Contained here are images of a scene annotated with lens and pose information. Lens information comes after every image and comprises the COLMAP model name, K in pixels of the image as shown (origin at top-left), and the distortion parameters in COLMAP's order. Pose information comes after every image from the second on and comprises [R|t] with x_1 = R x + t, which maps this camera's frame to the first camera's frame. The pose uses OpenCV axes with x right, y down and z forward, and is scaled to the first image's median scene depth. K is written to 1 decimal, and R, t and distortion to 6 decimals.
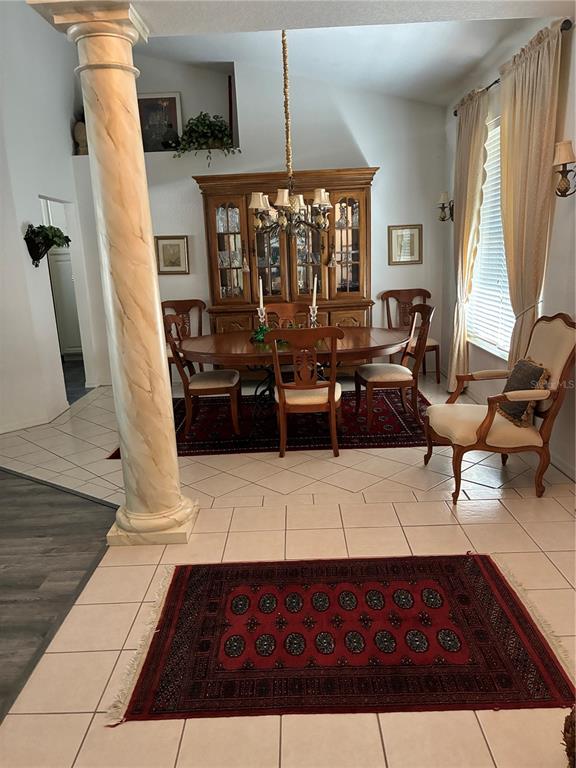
lens RADIAL K [[585.8, 0, 290.0], [0, 585.8, 390.3], [0, 0, 1]] dist [0.030182, -0.005938]
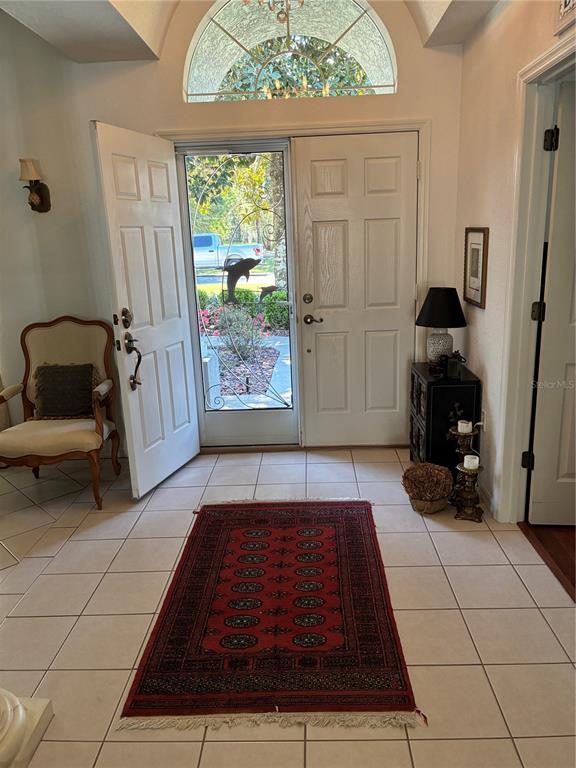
lens RADIAL K [[585.8, 0, 287.3], [0, 585.8, 382.4], [0, 0, 1]] dist [0.030182, -0.005938]
pose [[0.030310, -0.208711, 0.977508, -0.908258], [0.276125, 0.941648, 0.192492, -0.162108], [-0.960644, 0.264080, 0.086171, 0.782159]]
